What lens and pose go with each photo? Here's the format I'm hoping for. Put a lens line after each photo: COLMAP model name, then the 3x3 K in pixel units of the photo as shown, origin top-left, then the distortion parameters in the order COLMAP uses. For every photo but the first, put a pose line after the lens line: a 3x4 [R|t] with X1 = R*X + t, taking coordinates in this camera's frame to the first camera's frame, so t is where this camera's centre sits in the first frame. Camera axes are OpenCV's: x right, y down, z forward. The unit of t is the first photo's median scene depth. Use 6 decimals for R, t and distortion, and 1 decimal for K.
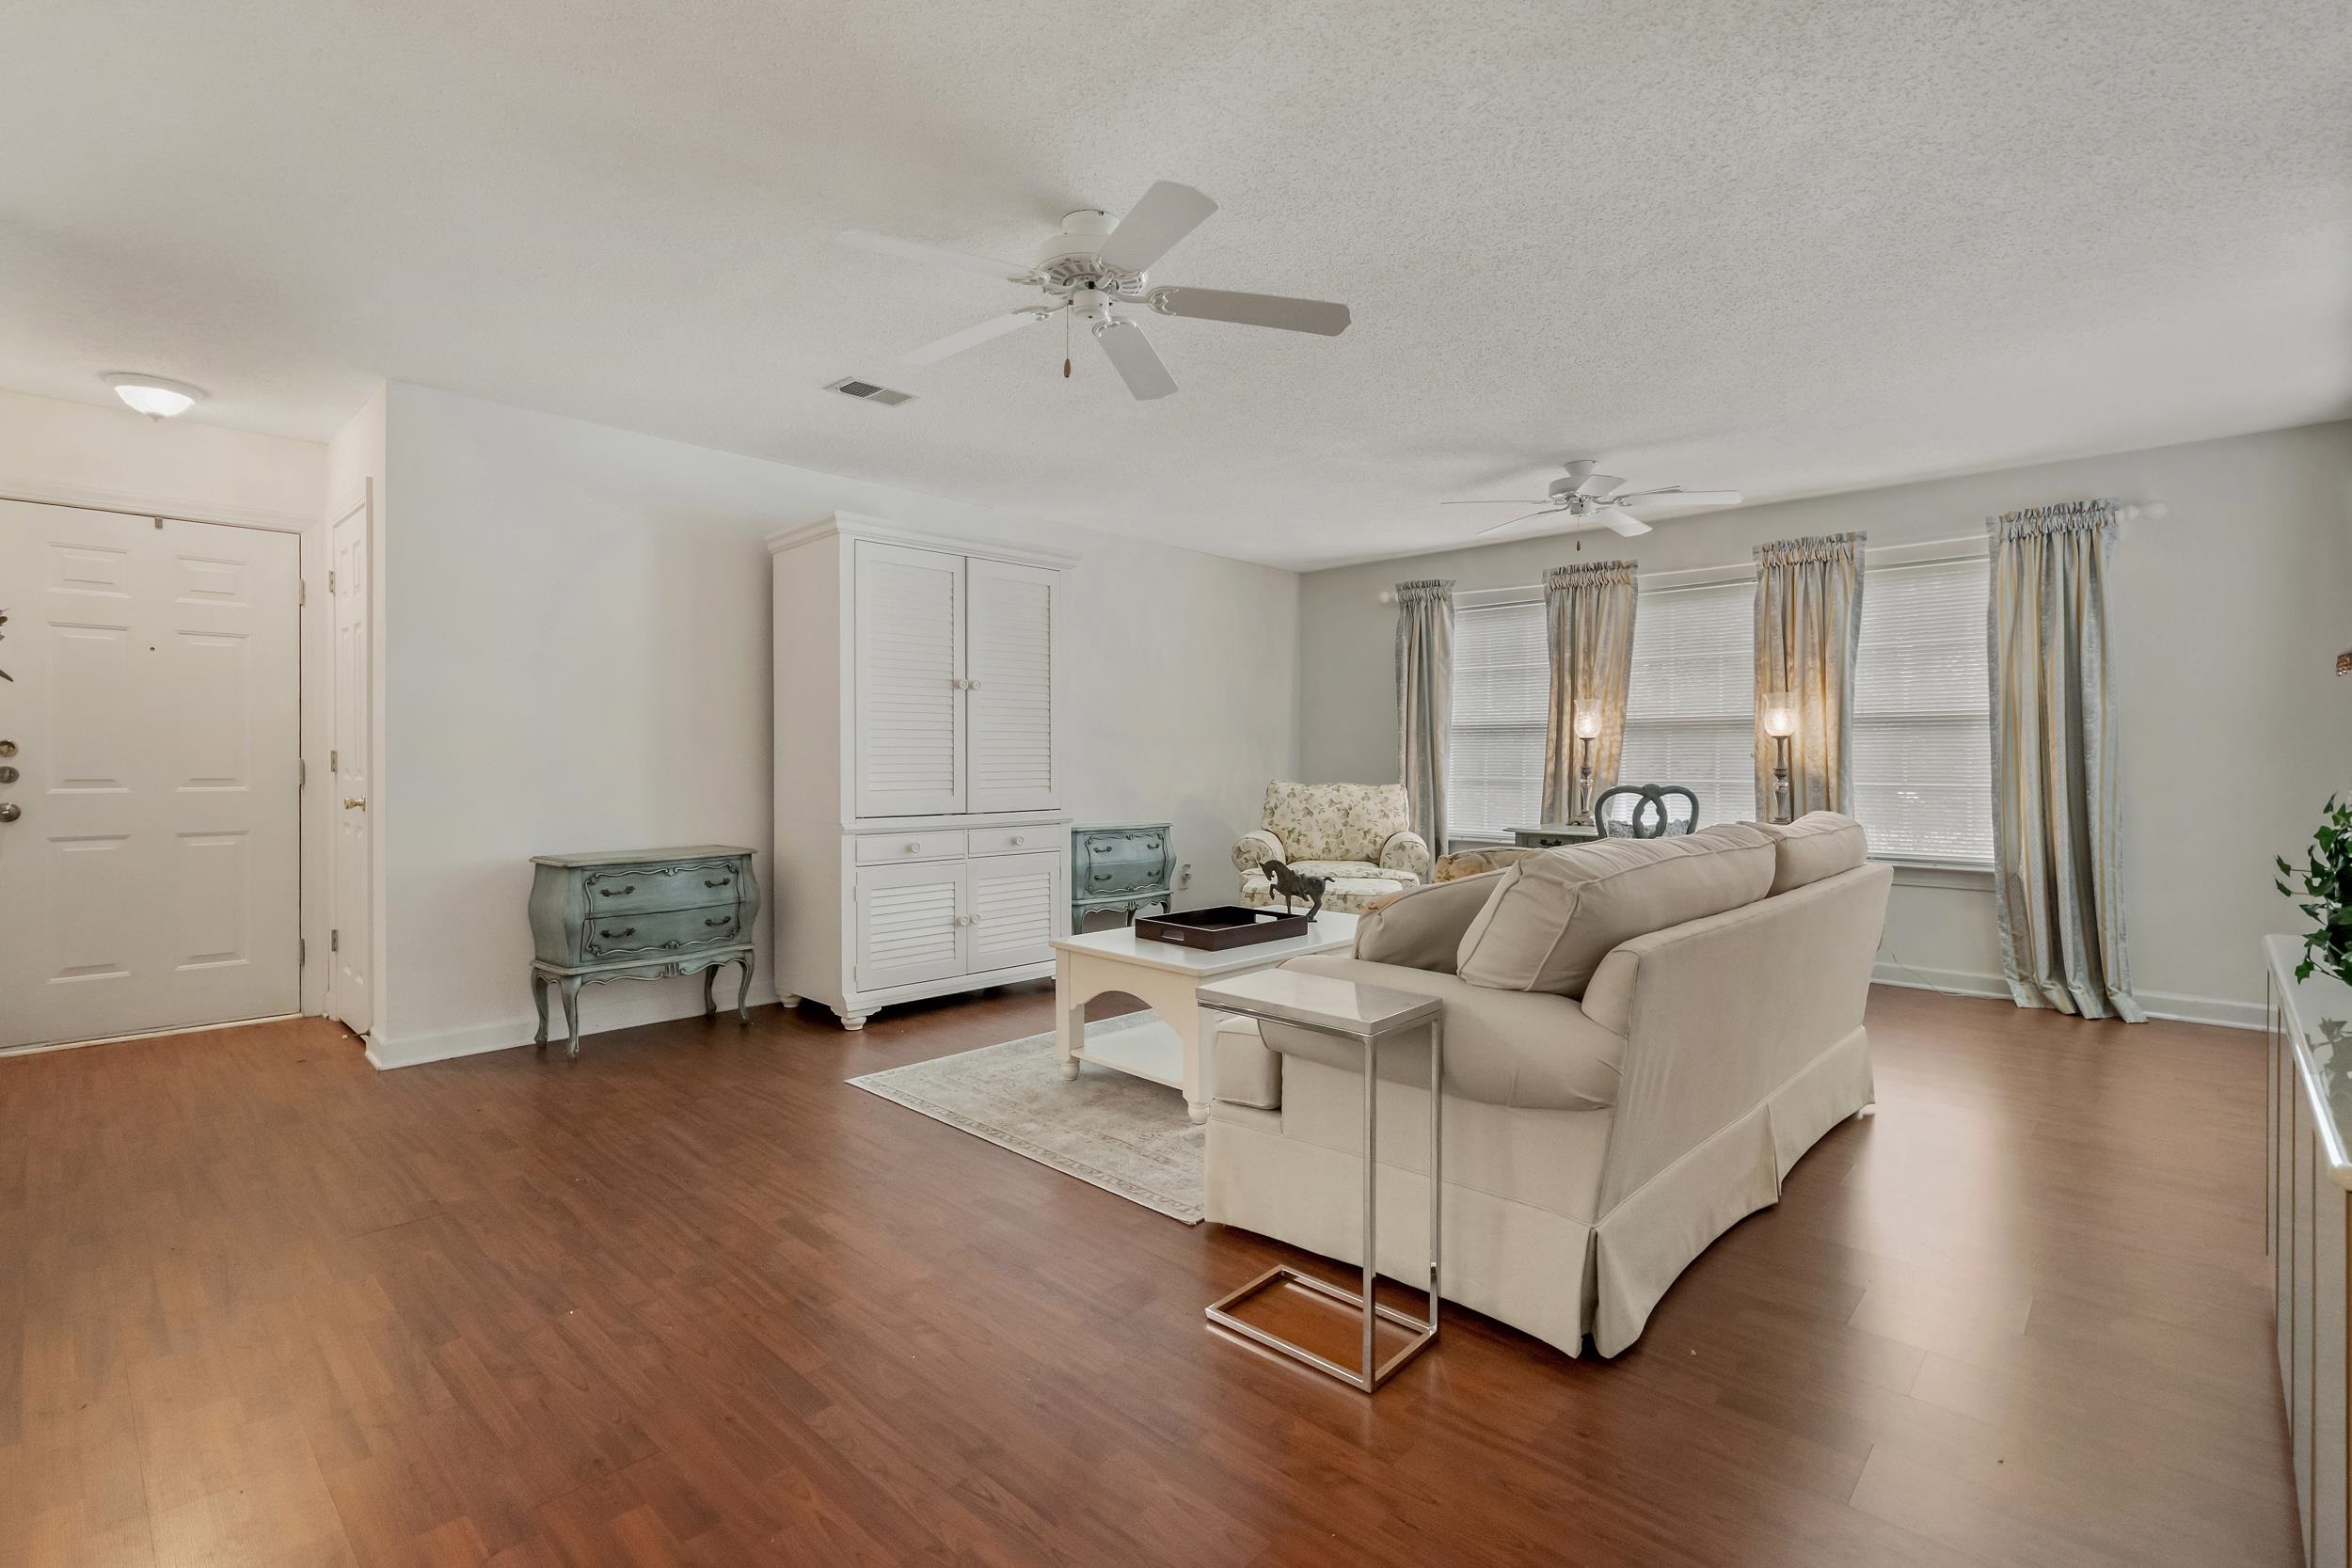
lens RADIAL K [[1066.6, 0, 1178.7], [0, 1066.6, 768.6], [0, 0, 1]] dist [0.002232, 0.000075]
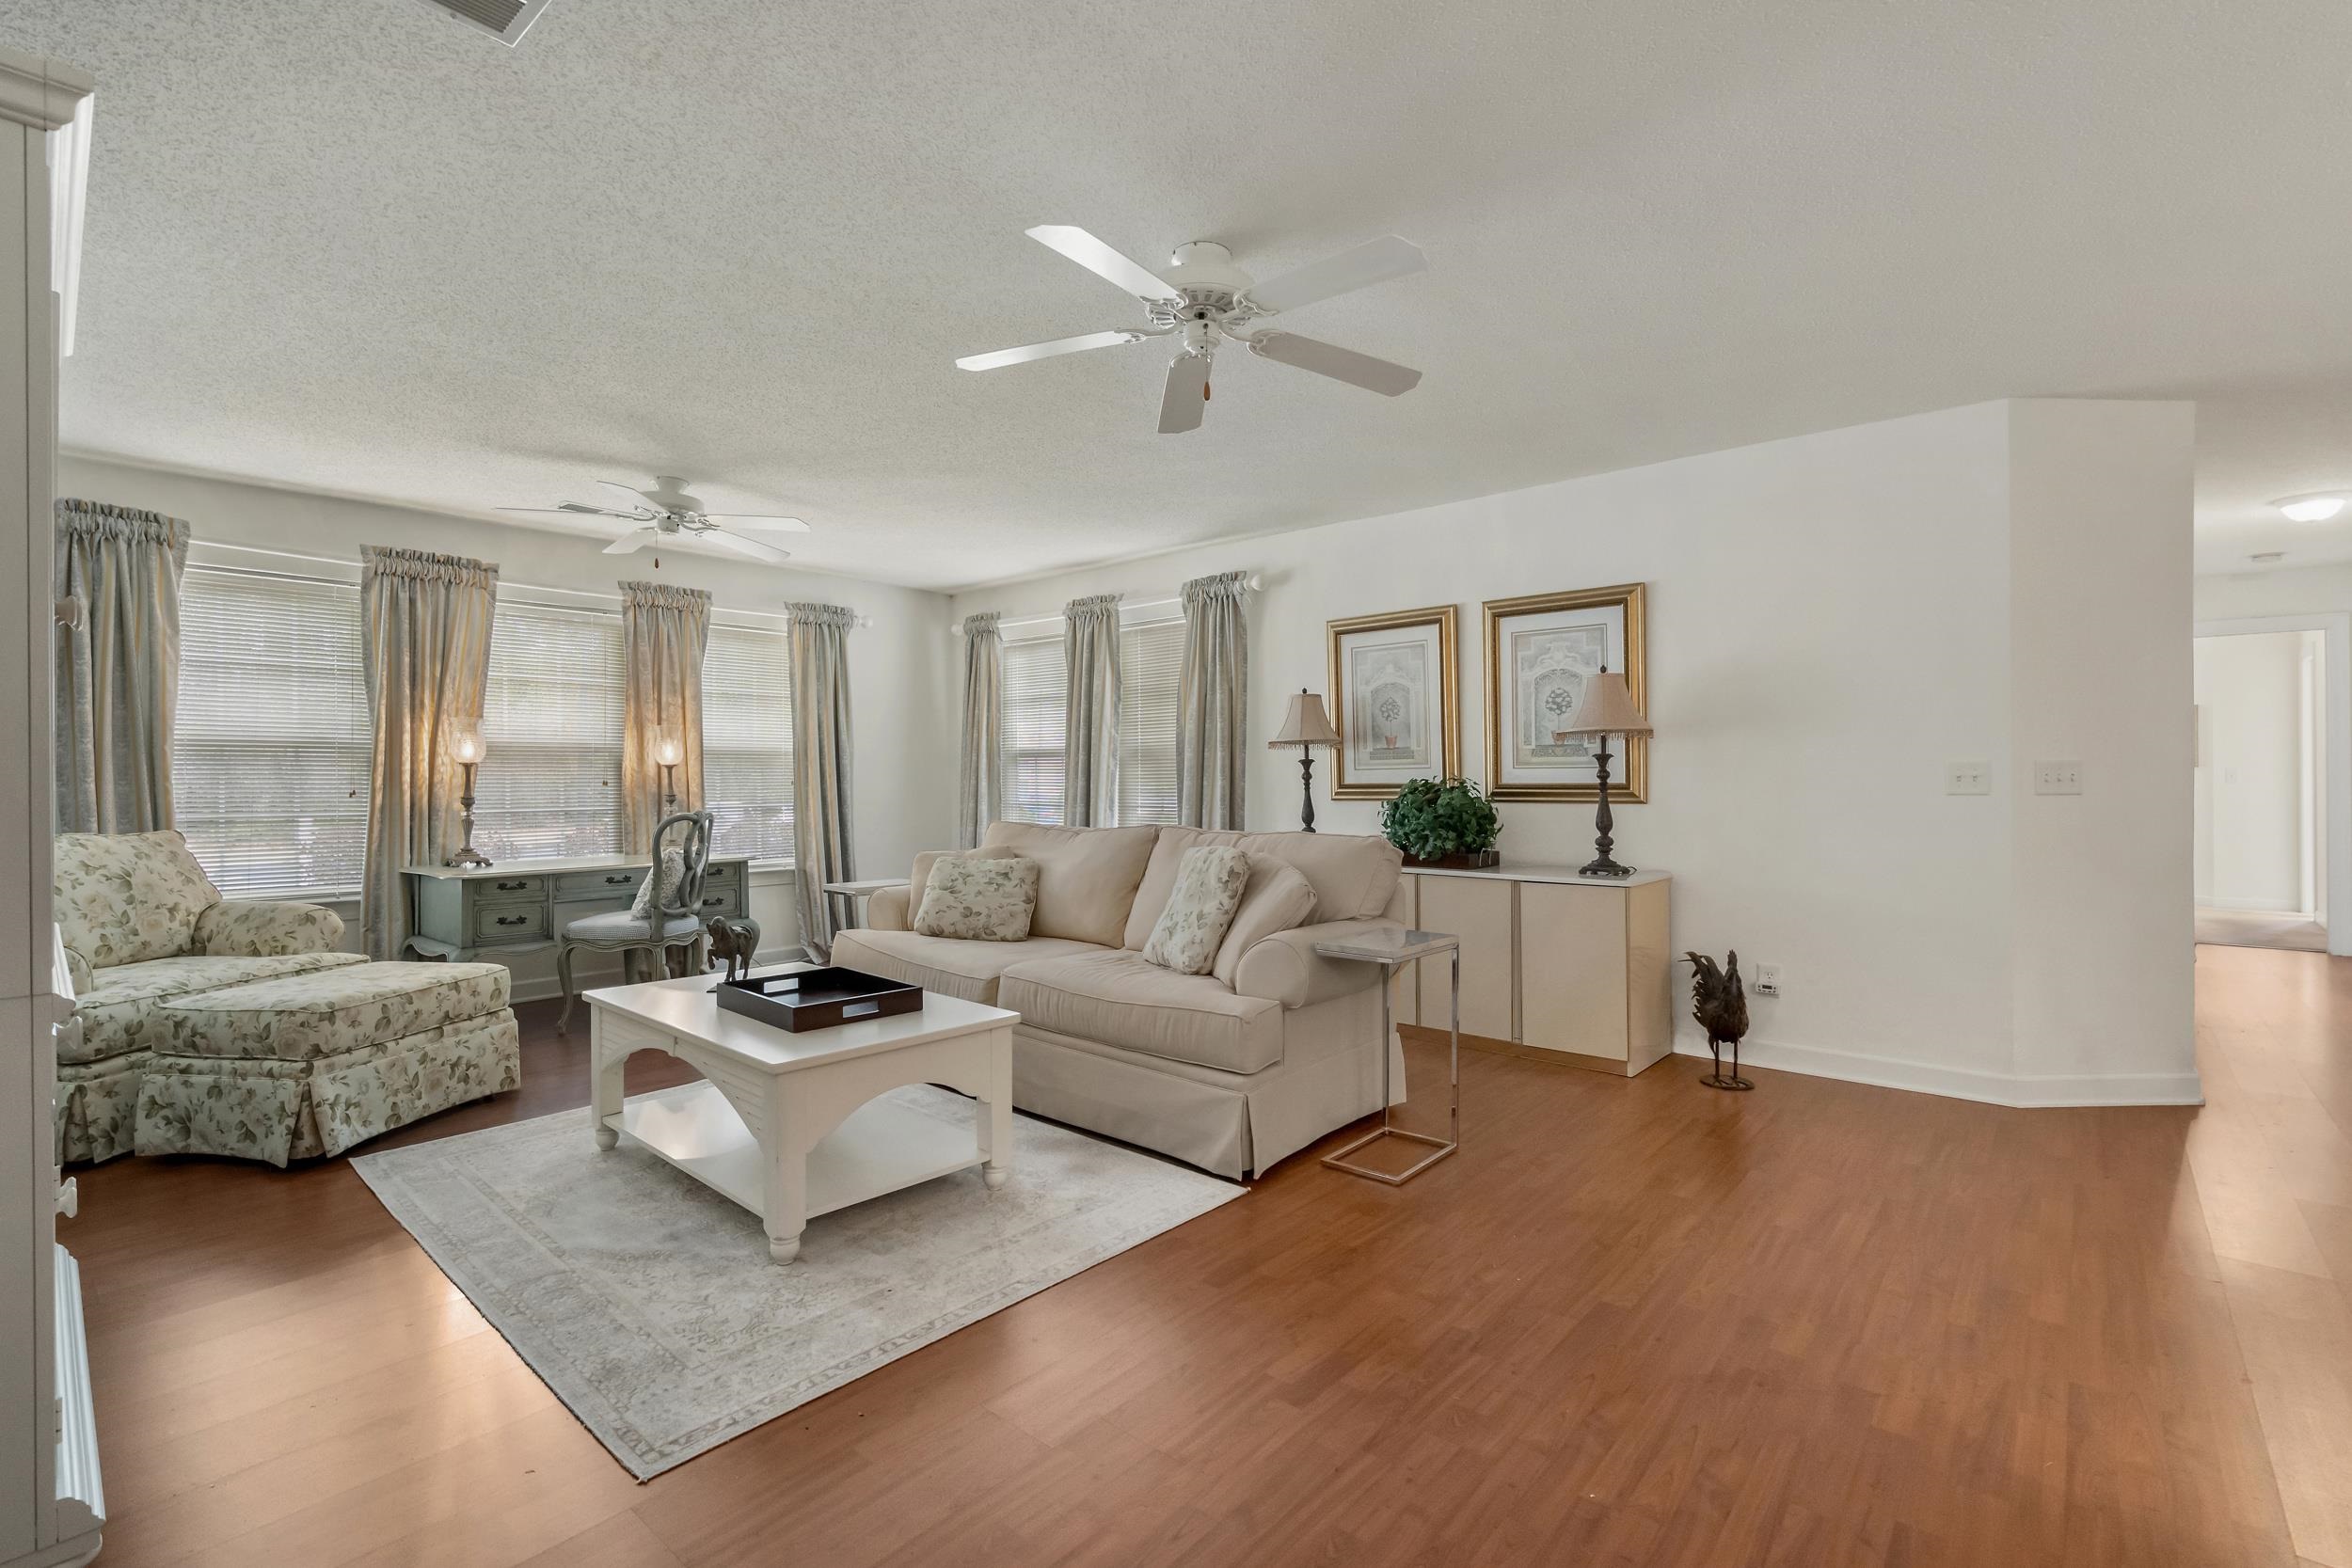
lens RADIAL K [[1042.8, 0, 1176.0], [0, 1042.8, 784.0], [0, 0, 1]] dist [-0.002862, -0.000351]
pose [[-0.030180, -0.003461, 0.999538, -0.459954], [0.015977, 0.999865, 0.003944, -0.006005], [-0.999417, 0.016089, -0.030121, 0.460797]]
